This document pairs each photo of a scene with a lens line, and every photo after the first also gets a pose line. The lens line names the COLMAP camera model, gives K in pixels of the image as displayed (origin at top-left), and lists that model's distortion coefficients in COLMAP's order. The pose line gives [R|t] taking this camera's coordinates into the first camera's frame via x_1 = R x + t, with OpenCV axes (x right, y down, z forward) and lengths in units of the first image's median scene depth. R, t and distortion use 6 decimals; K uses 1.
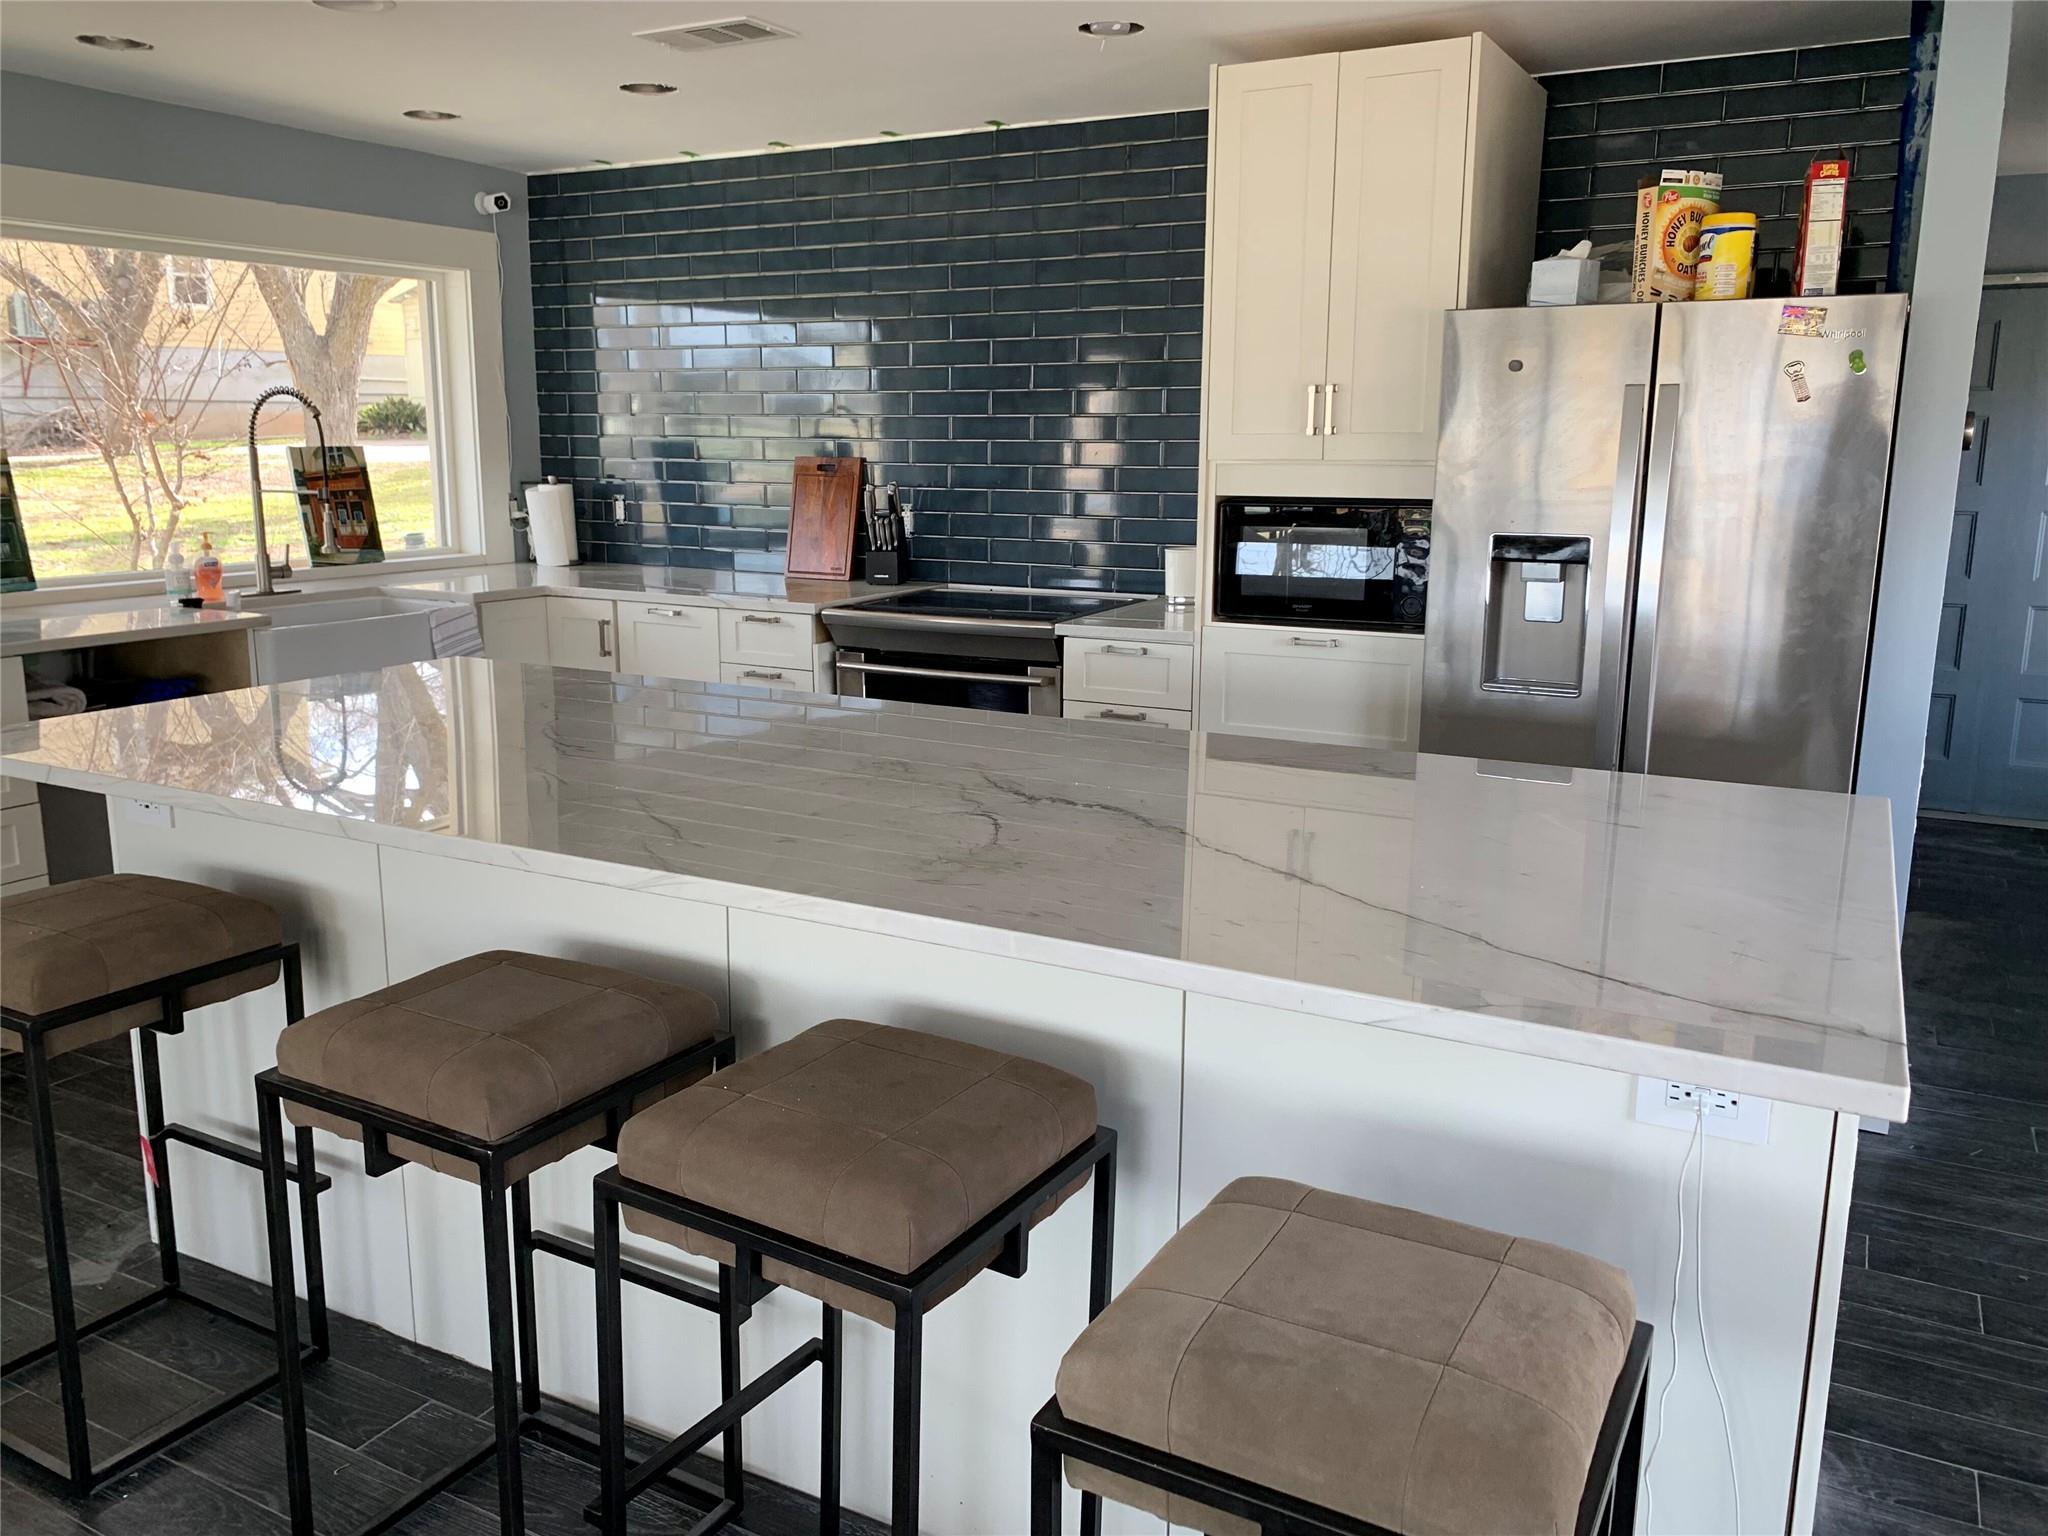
lens RADIAL K [[1534.4, 0, 1024.0], [0, 1534.4, 768.0], [0, 0, 1]] dist [0.067814, -0.087496]
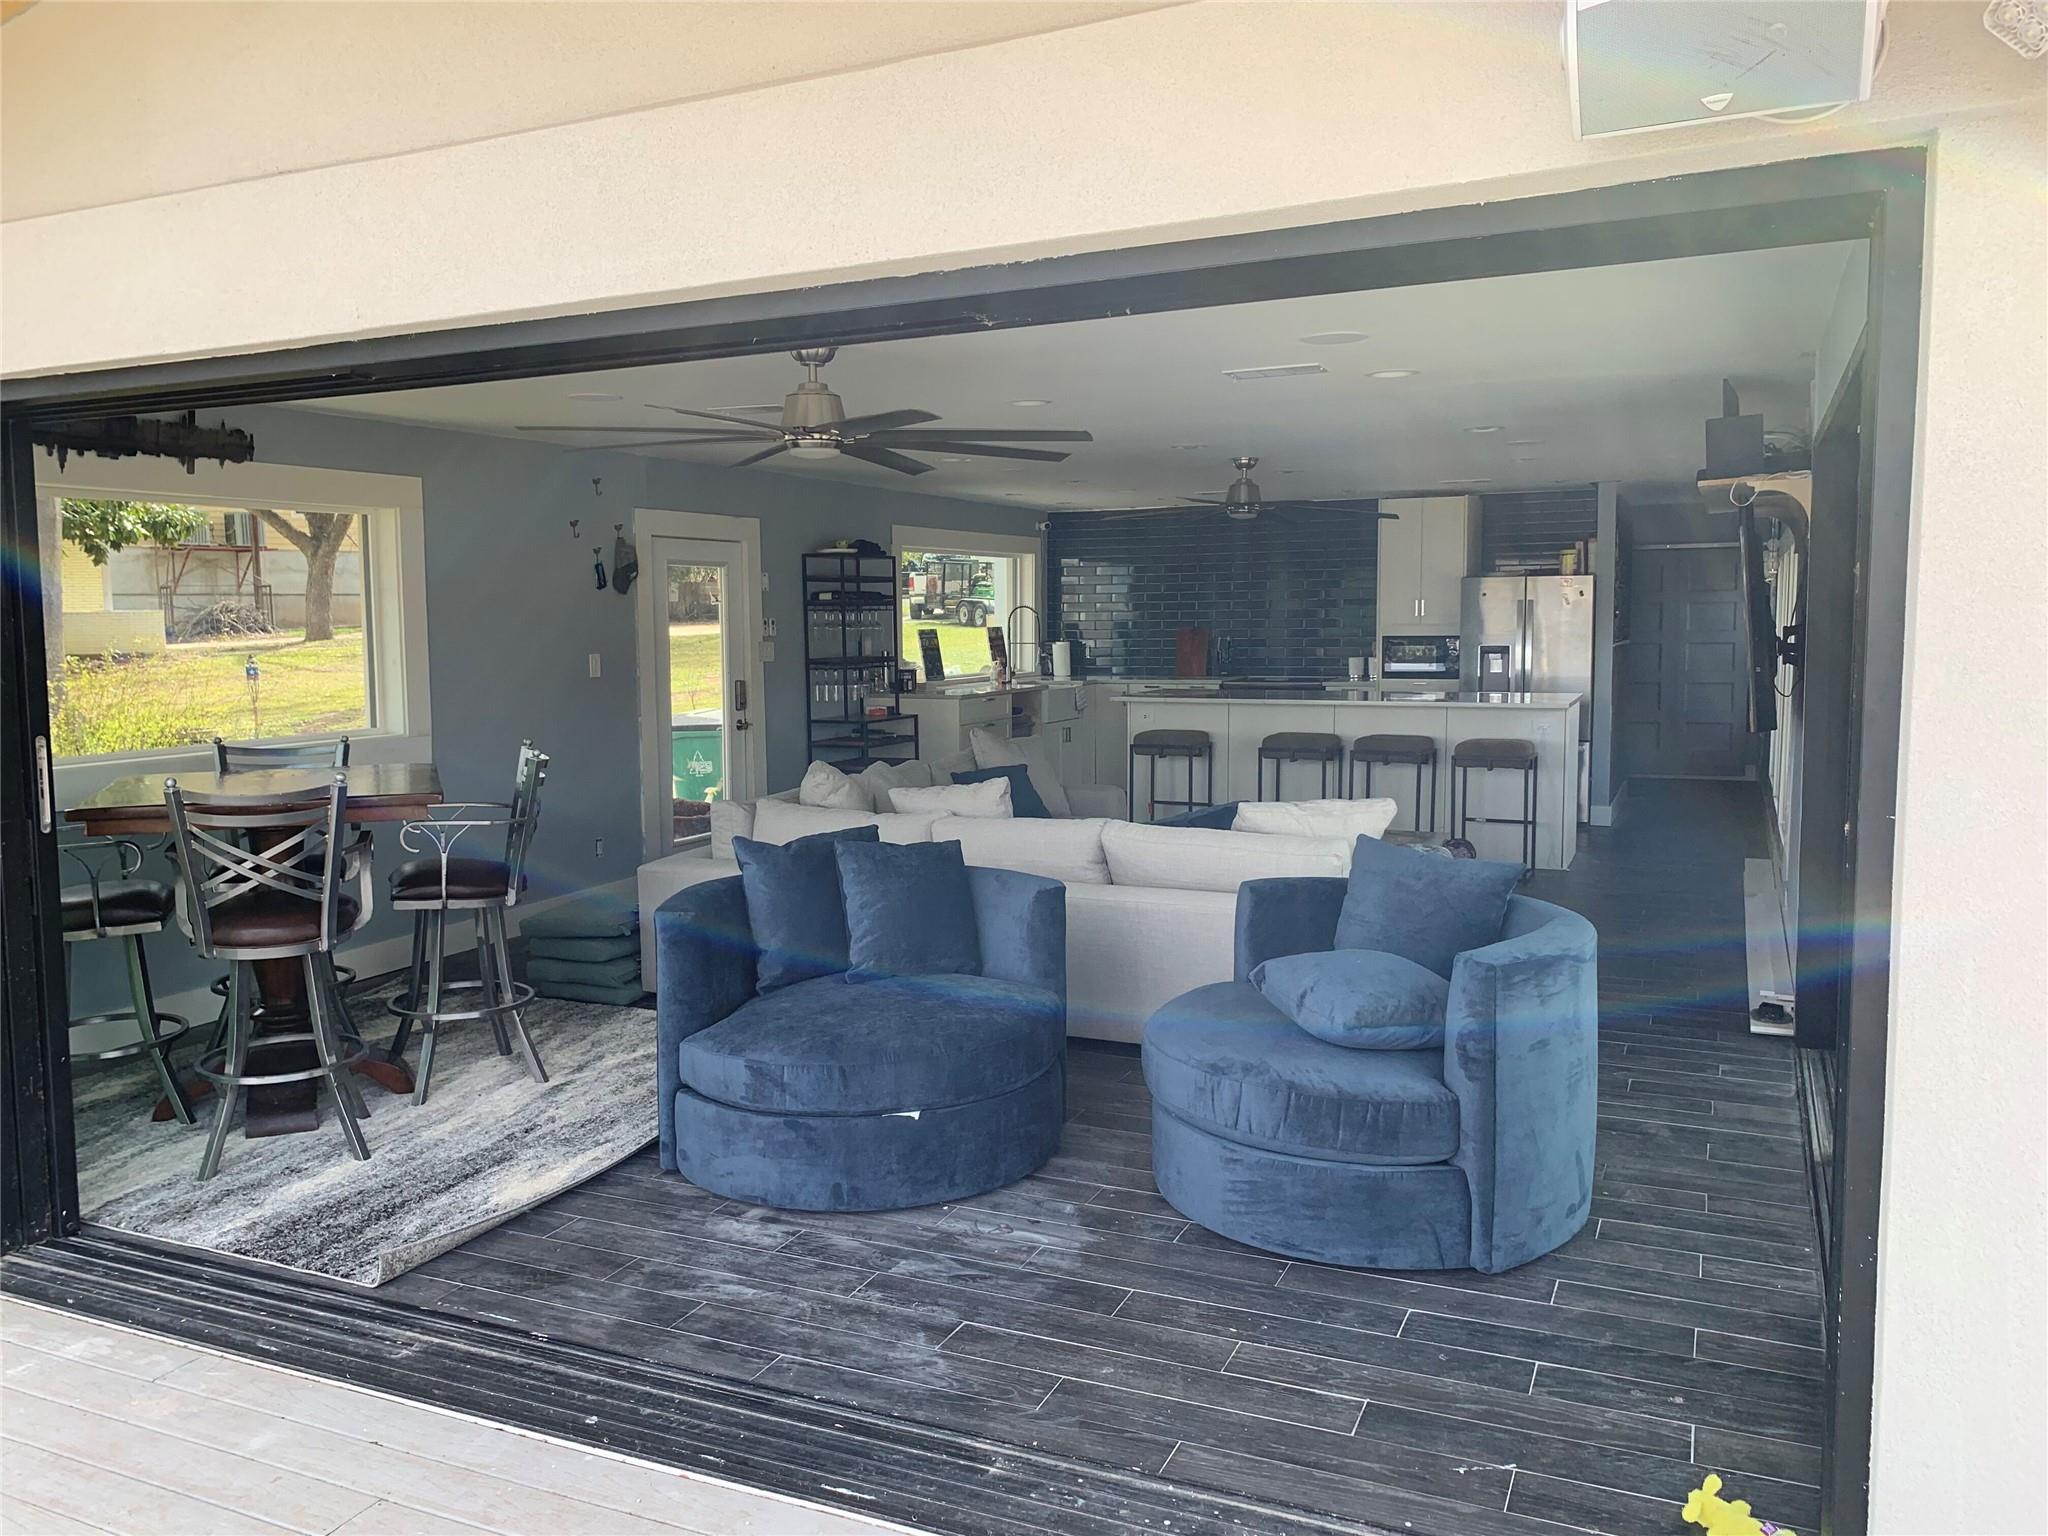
lens RADIAL K [[1622.0, 0, 970.4], [0, 1622.0, 771.7], [0, 0, 1]] dist [0.088531, -0.283828]
pose [[0.998658, -0.019419, 0.048004, -0.880236], [0.024765, 0.993240, -0.113404, 0.446117], [-0.045478, 0.114441, 0.992389, -2.184981]]
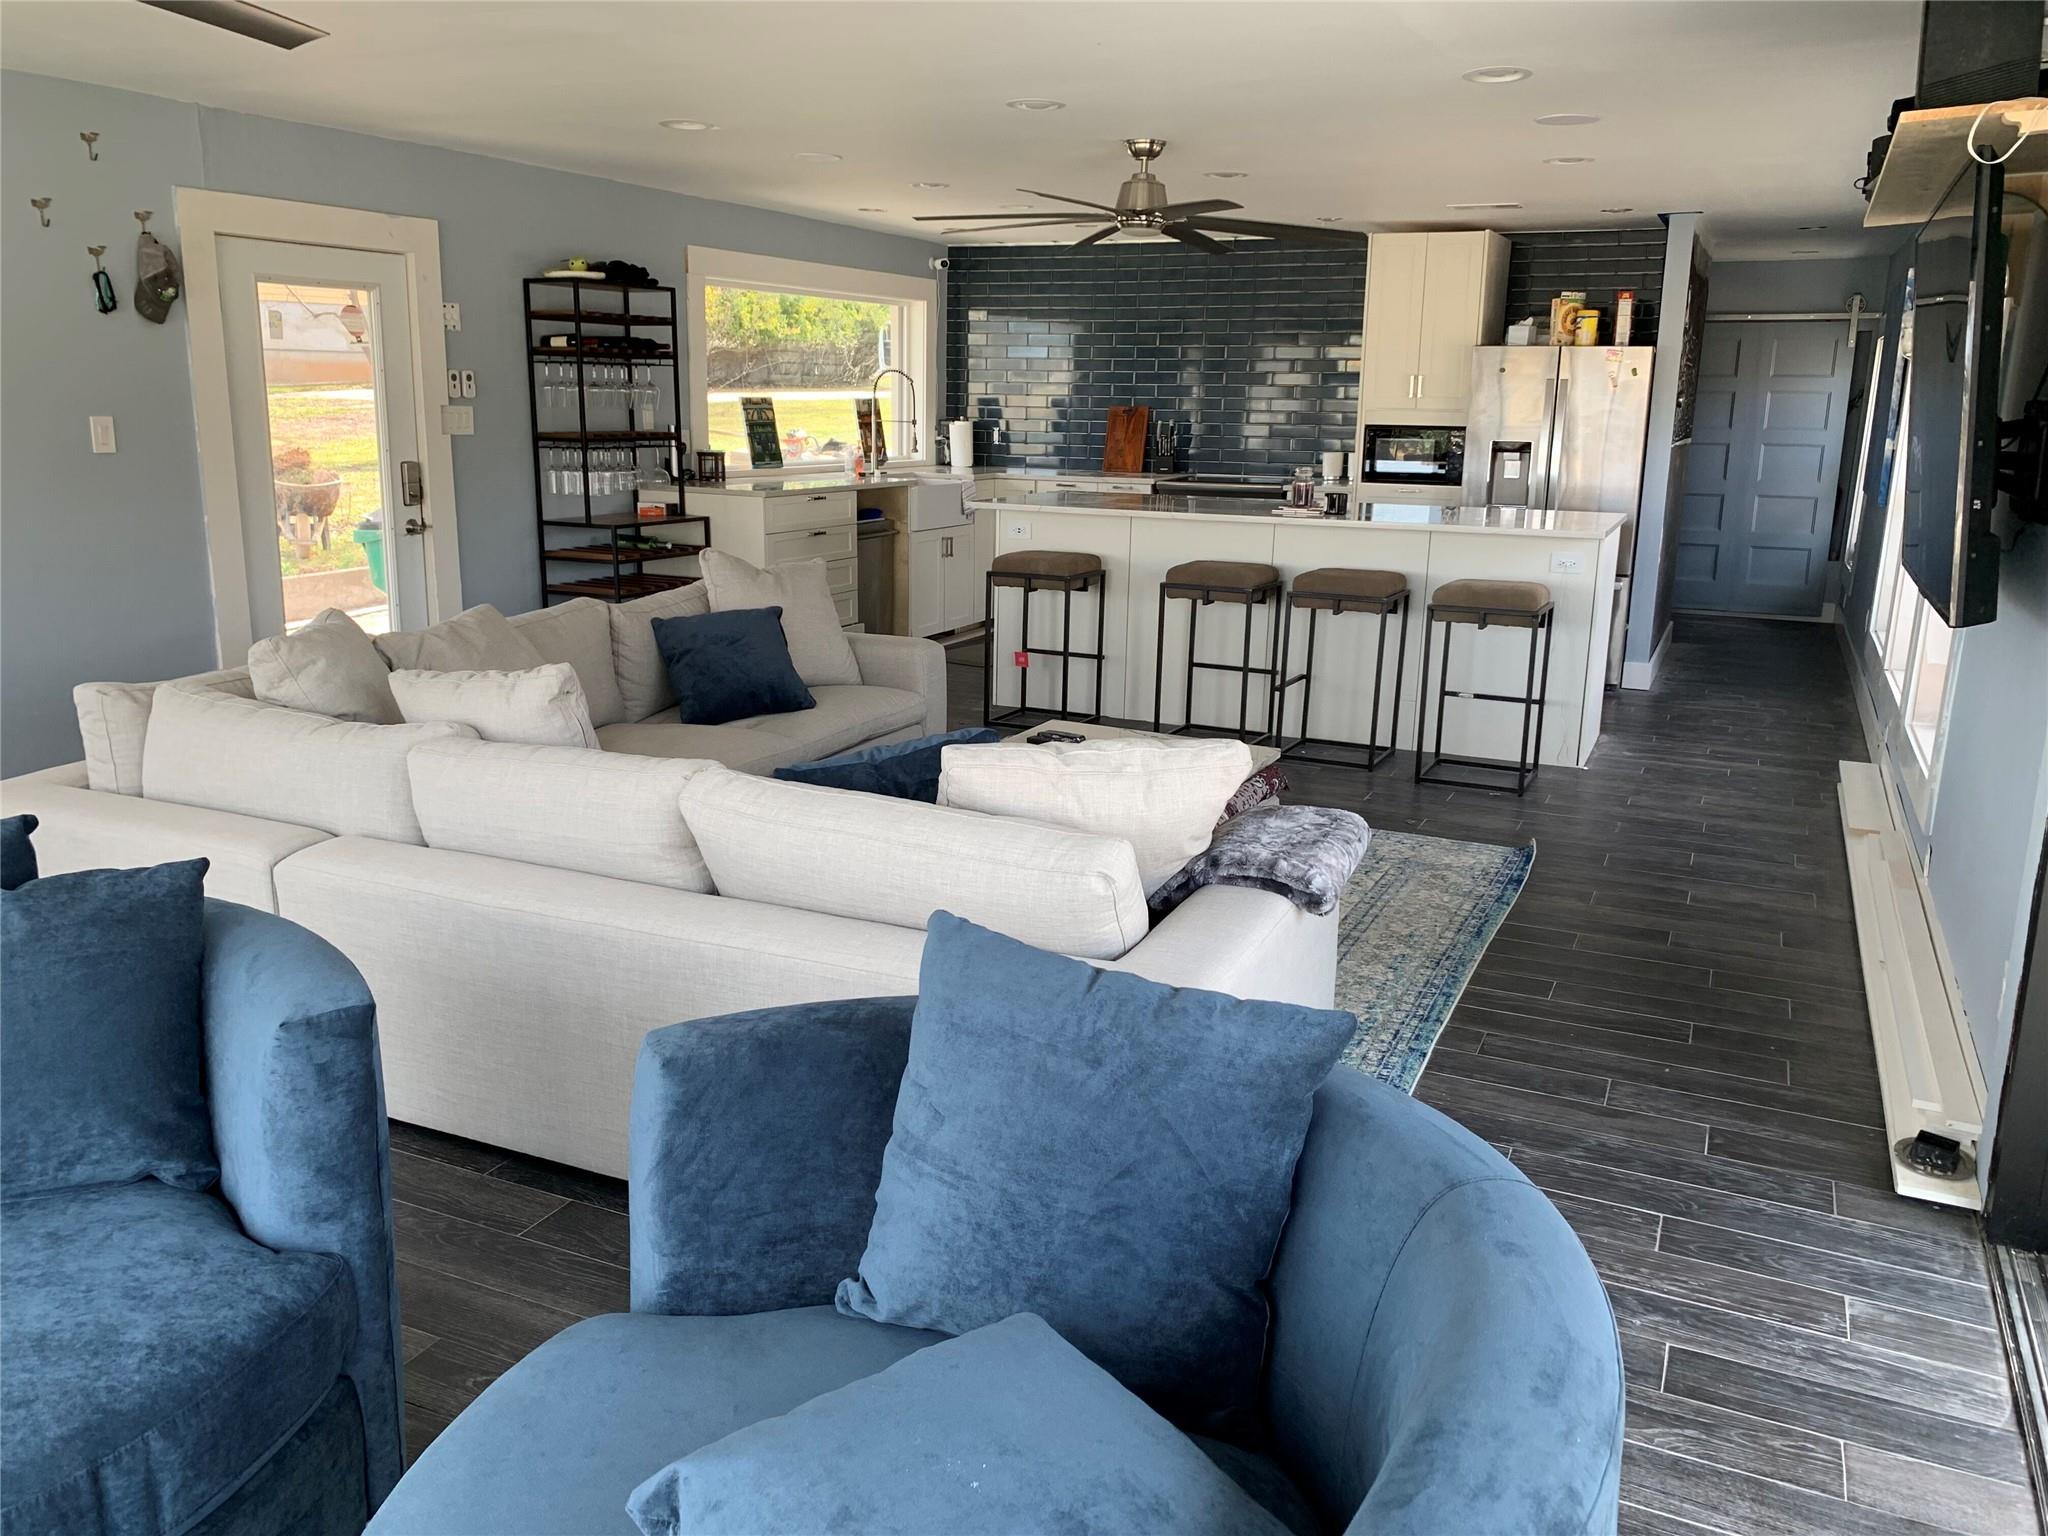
lens RADIAL K [[1582.8, 0, 1024.0], [0, 1582.8, 768.0], [0, 0, 1]] dist [0.079990, -0.155660]
pose [[0.998518, 0.000326, 0.054416, -0.521720], [-0.001471, 0.999779, 0.020989, 0.286823], [-0.054397, -0.021038, 0.998298, -1.352780]]
